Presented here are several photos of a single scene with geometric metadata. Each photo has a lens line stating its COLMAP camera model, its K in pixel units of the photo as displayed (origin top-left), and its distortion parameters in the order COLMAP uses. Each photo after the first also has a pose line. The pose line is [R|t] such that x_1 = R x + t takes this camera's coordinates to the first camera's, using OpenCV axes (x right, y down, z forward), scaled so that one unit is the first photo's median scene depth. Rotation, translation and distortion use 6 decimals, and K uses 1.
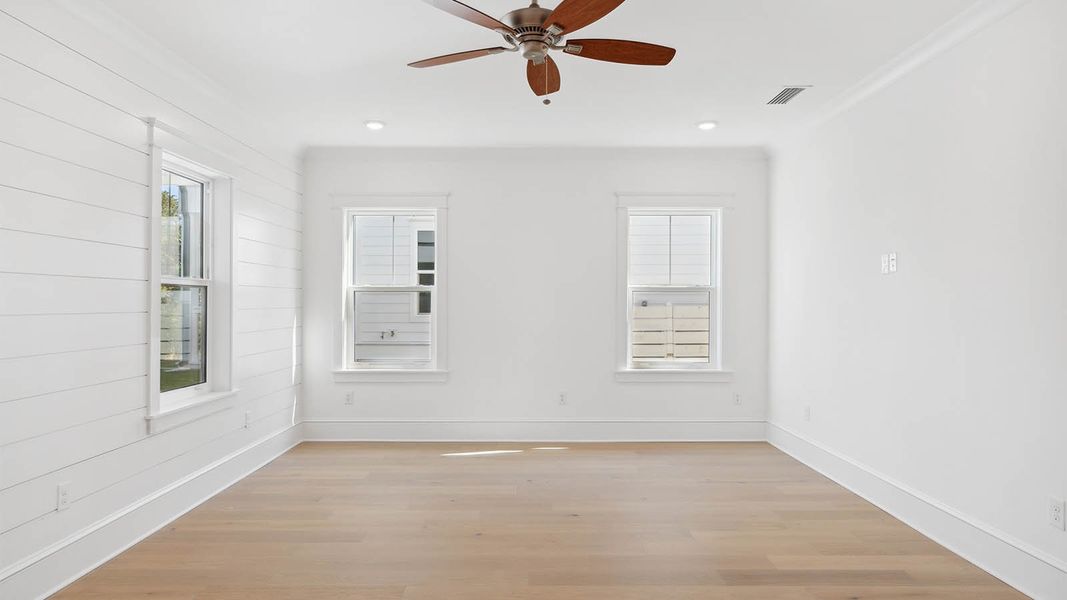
lens RADIAL K [[658.6, 0, 534.0], [0, 658.6, 309.9], [0, 0, 1]] dist [0.007320, -0.000308]
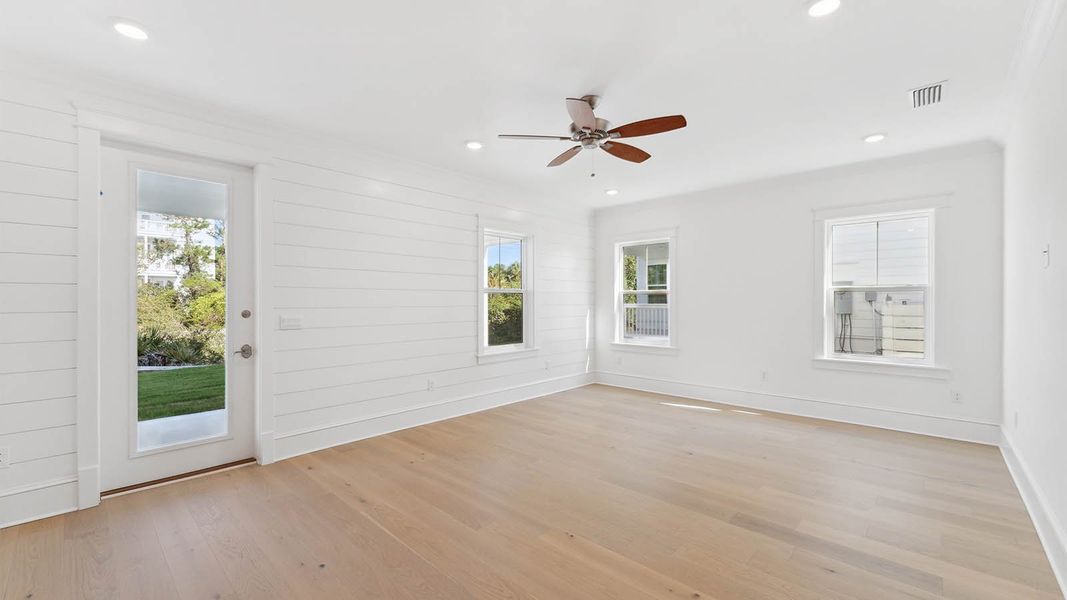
lens RADIAL K [[450.2, 0, 532.4], [0, 450.2, 306.4], [0, 0, 1]] dist [0.009876, -0.000605]
pose [[0.711153, 0.006399, -0.703008, 0.351497], [-0.007431, 0.999971, 0.001585, 0.001347], [0.702998, 0.004097, 0.711180, 0.062624]]
